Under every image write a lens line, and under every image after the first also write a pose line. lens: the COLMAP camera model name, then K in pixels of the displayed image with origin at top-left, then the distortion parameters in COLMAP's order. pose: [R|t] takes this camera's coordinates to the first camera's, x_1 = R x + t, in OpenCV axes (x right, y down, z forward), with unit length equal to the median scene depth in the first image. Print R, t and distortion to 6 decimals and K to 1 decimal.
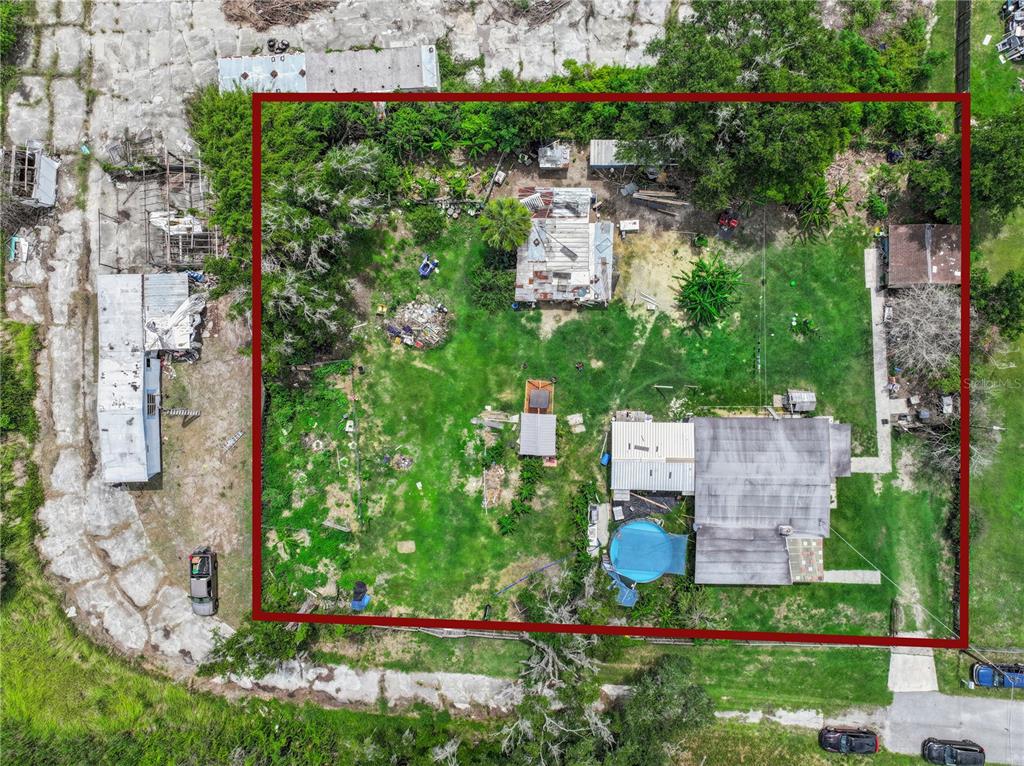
lens RADIAL K [[704.7, 0, 512.0], [0, 704.7, 383.0], [0, 0, 1]] dist [-0.007068, 0.026116]
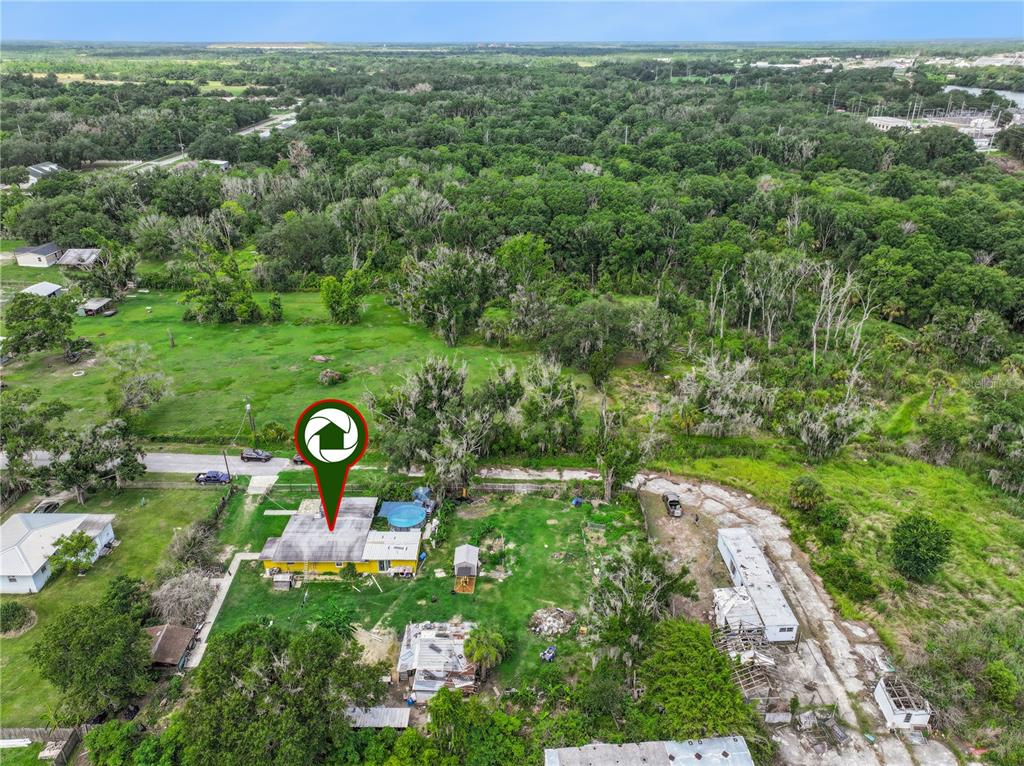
lens RADIAL K [[704.7, 0, 512.0], [0, 704.7, 383.0], [0, 0, 1]] dist [-0.007068, 0.026116]
pose [[-0.999696, 0.024625, -0.001247, -0.064968], [-0.011662, -0.427675, 0.903857, -1.090825], [0.021724, 0.903597, 0.427833, 0.027730]]
